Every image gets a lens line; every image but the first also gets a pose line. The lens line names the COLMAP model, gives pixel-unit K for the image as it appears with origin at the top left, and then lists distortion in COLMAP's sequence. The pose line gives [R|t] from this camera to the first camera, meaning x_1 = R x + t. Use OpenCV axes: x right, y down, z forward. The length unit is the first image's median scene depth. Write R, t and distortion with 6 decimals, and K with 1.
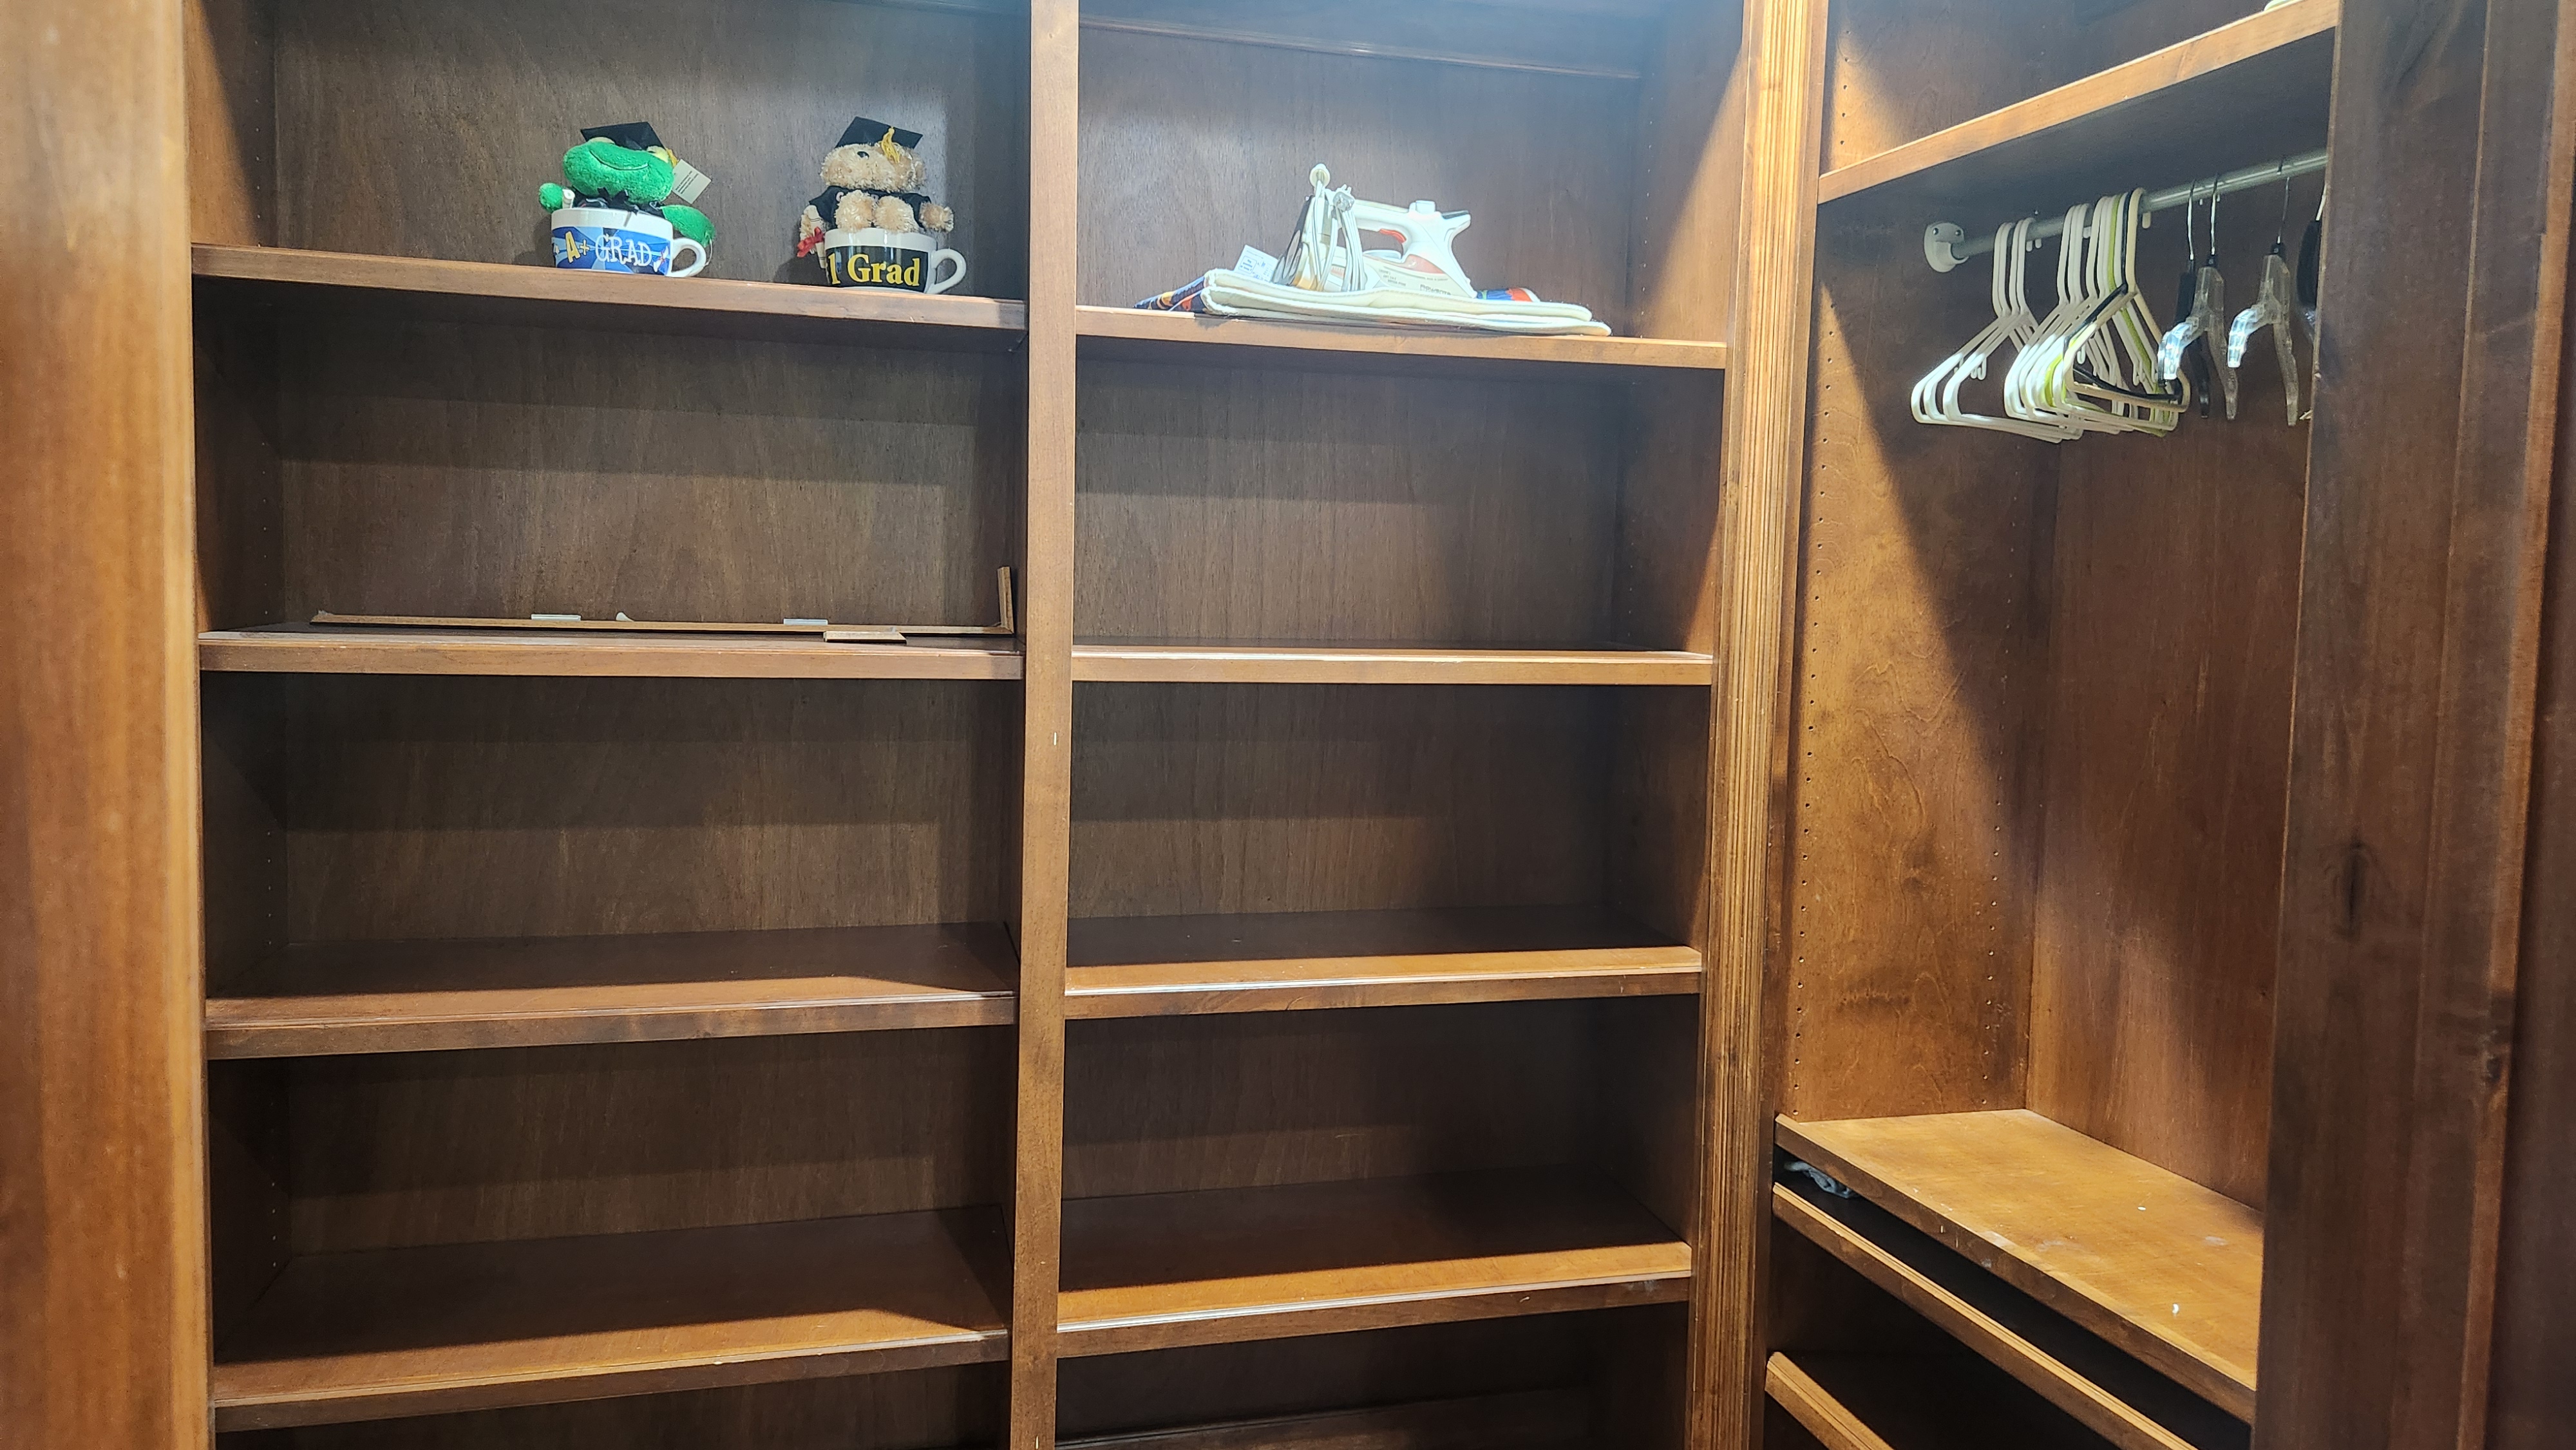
lens RADIAL K [[1698.8, 0, 1301.9], [0, 1698.8, 706.2], [0, 0, 1]] dist [0.073796, -0.059084]
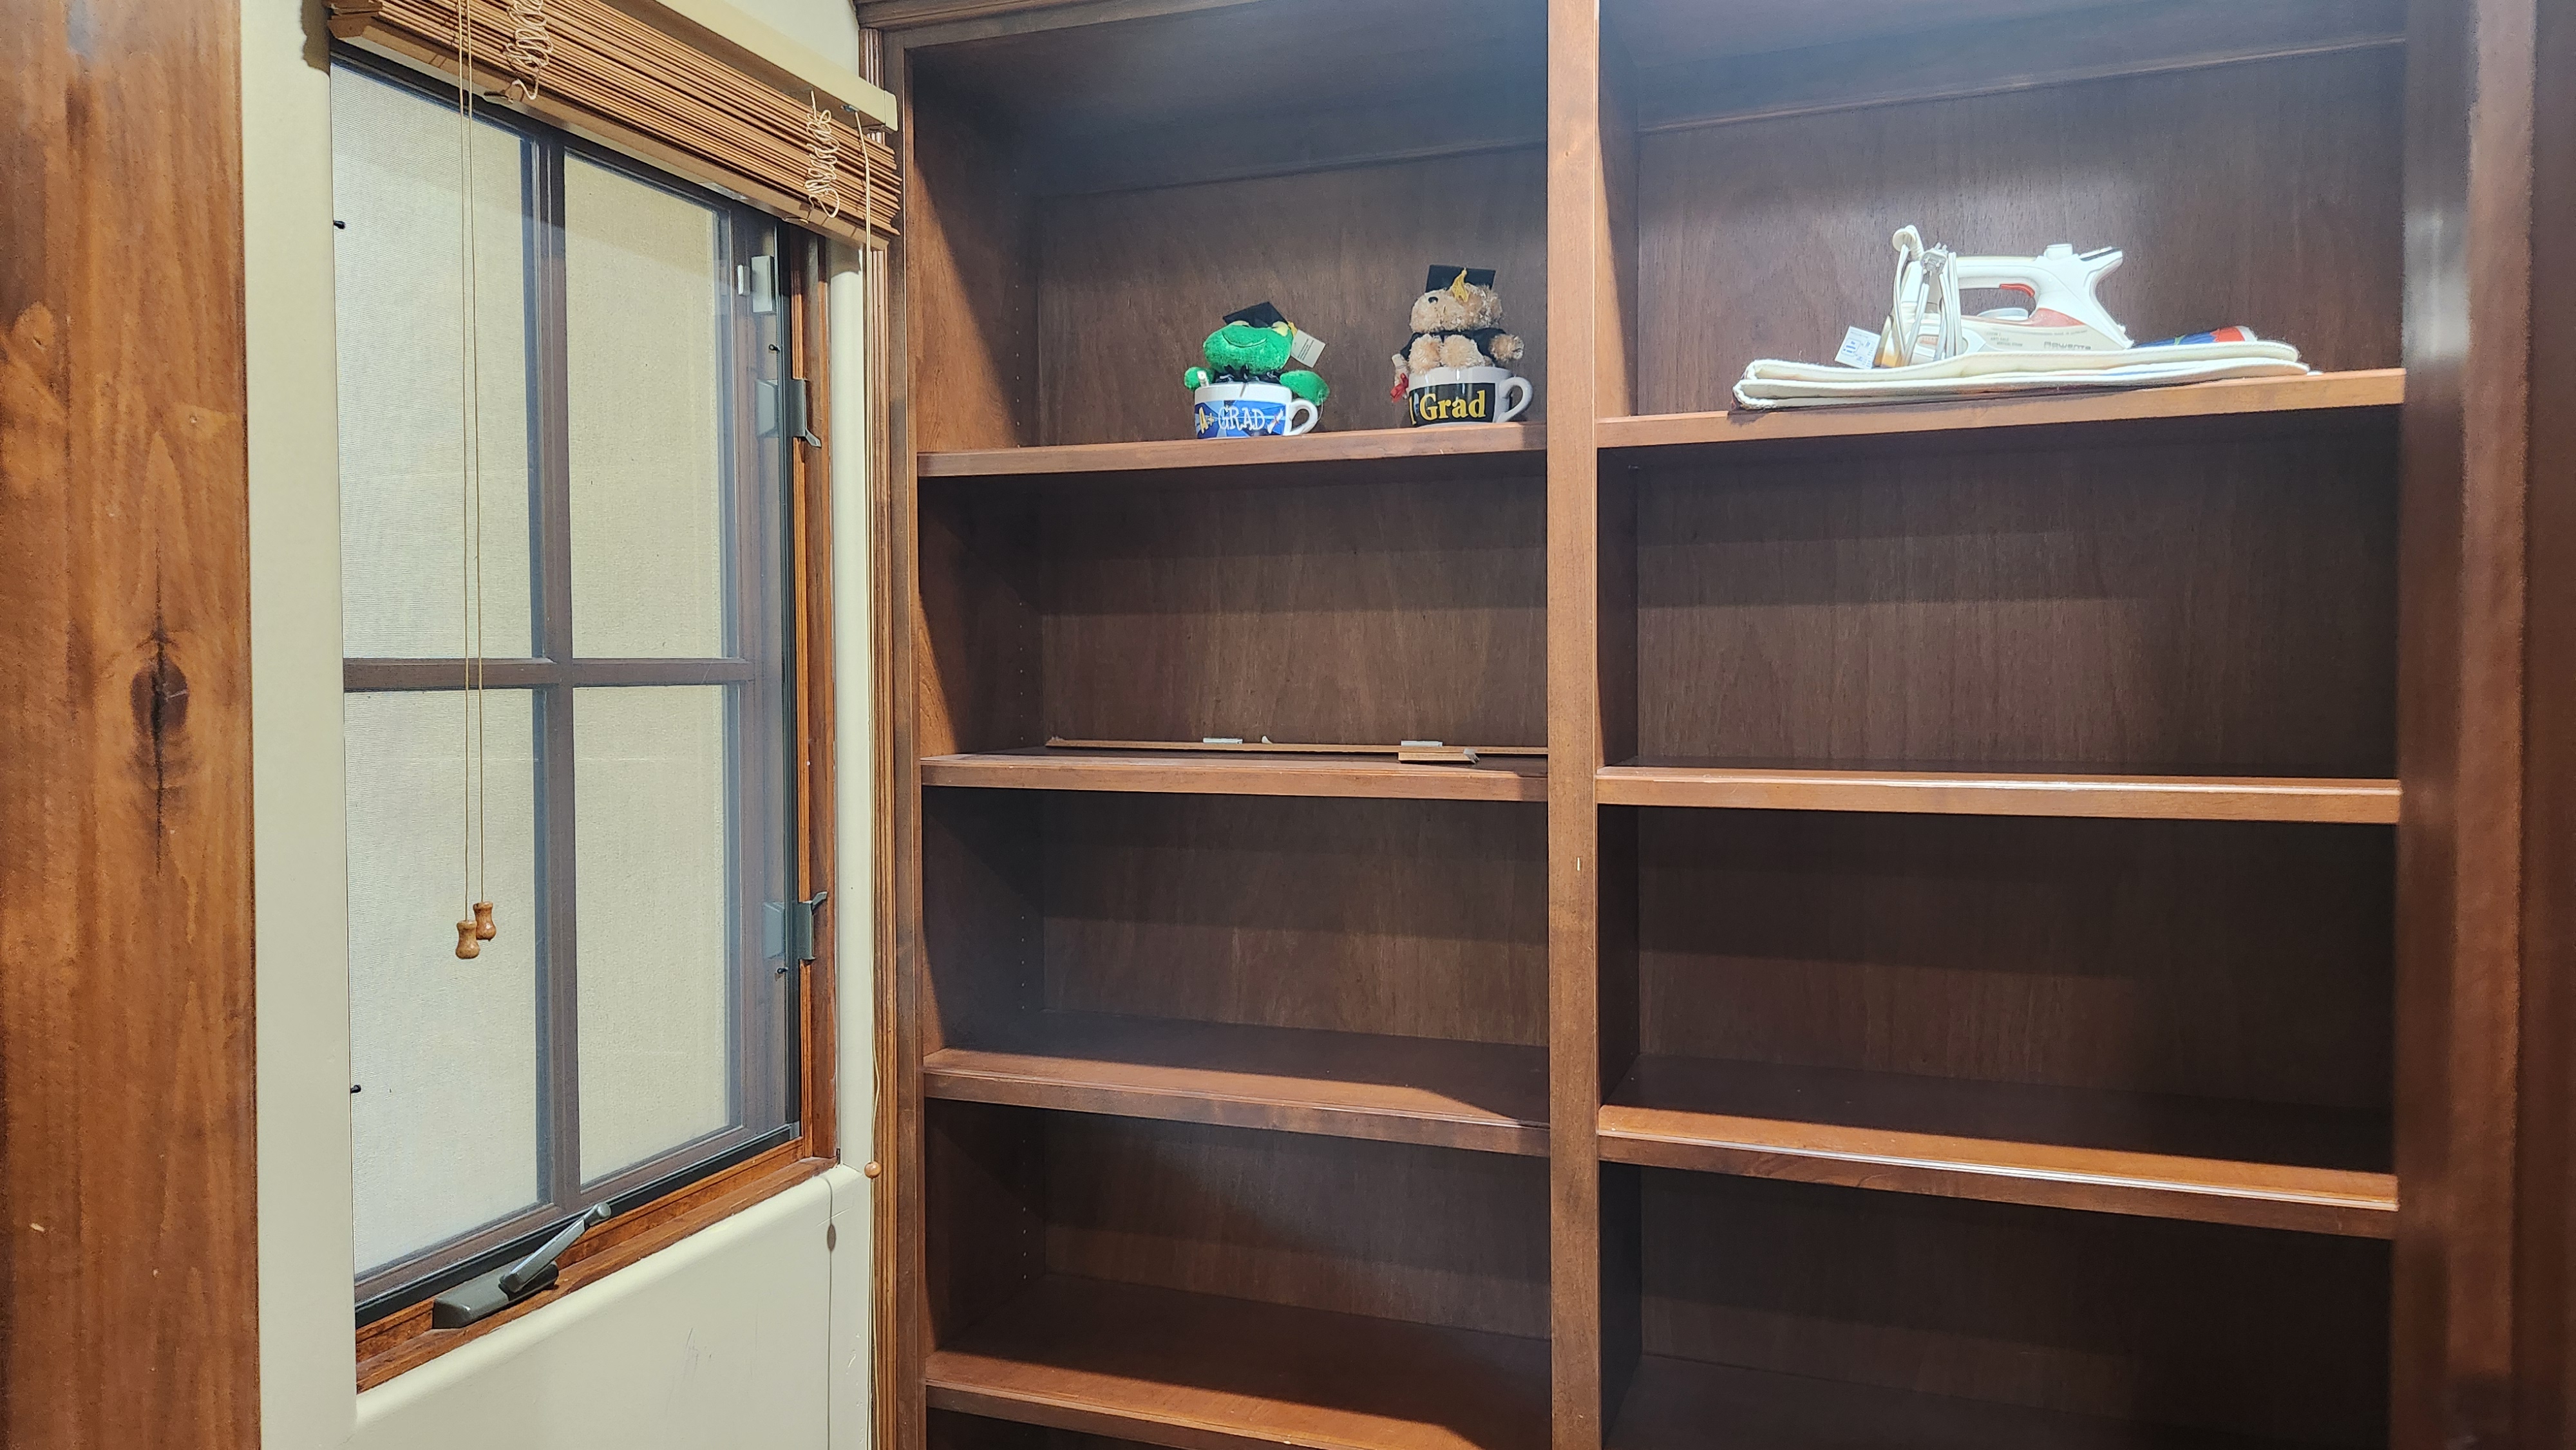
lens RADIAL K [[1698.8, 0, 1282.6], [0, 1698.8, 729.0], [0, 0, 1]] dist [0.073796, -0.059084]
pose [[0.827348, -0.008423, -0.561627, 0.239356], [-0.023044, 0.998537, -0.048923, -0.005534], [0.561217, 0.053419, 0.825943, 0.095320]]
